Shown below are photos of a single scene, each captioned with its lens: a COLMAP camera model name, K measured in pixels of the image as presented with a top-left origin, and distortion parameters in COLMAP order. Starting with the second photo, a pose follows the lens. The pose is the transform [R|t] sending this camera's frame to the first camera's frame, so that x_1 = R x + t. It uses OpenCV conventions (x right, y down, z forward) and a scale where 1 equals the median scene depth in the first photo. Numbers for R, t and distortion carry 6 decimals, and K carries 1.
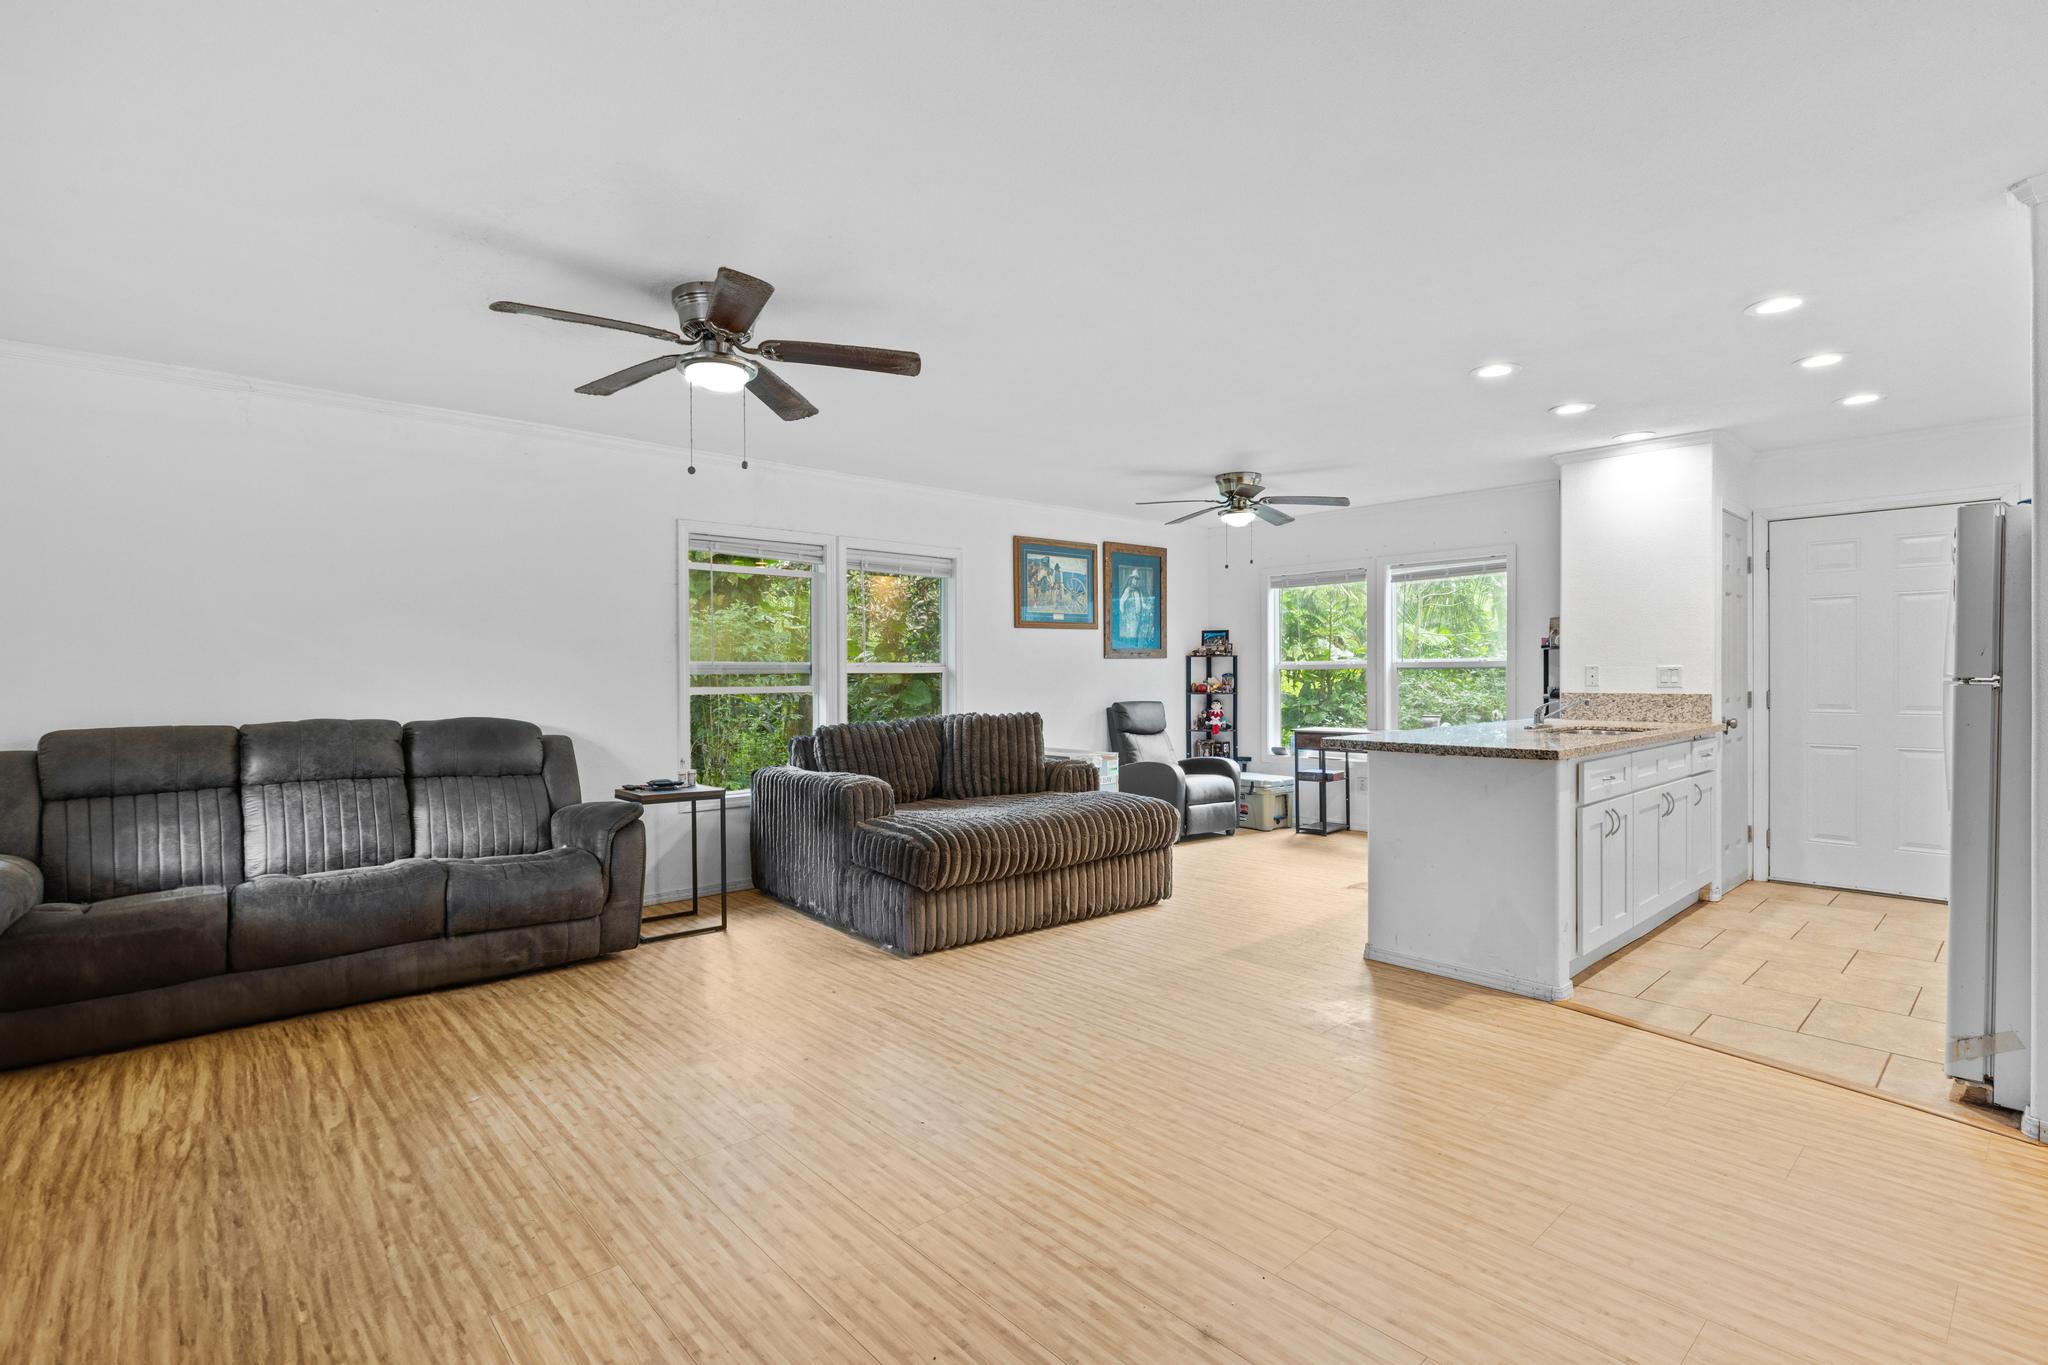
lens RADIAL K [[945.9, 0, 988.2], [0, 945.9, 703.5], [0, 0, 1]] dist [-0.001884, -0.000039]
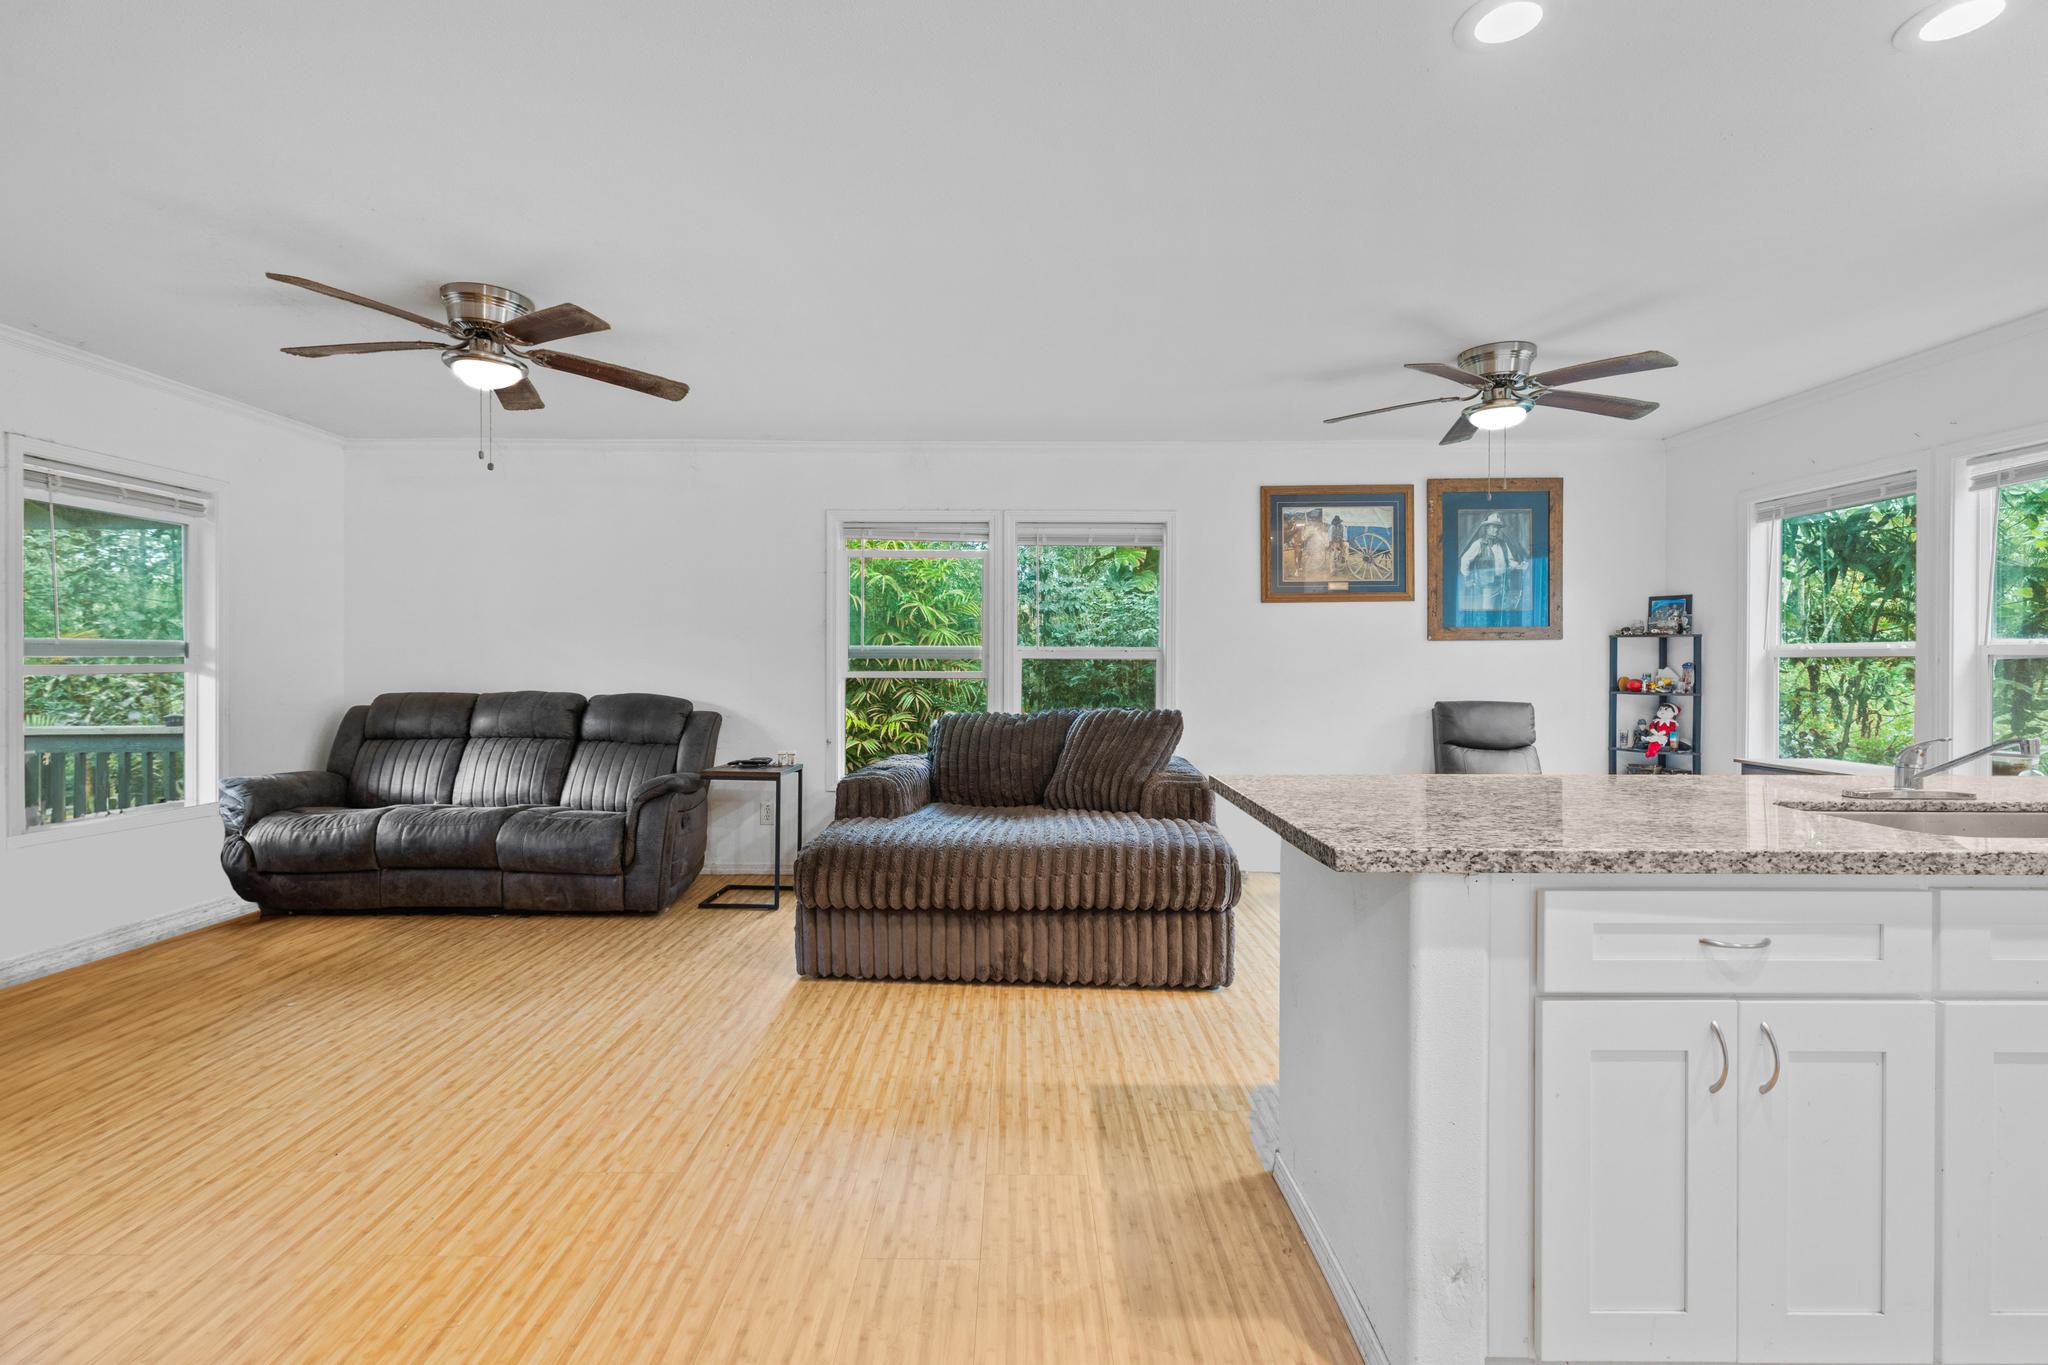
lens RADIAL K [[913.3, 0, 1009.1], [0, 913.3, 681.1], [0, 0, 1]] dist [0.005189, -0.000871]
pose [[0.752802, 0.024371, -0.657795, 0.554810], [-0.026645, 0.999624, 0.006542, -0.020424], [0.657707, 0.012602, 0.753168, 0.423156]]
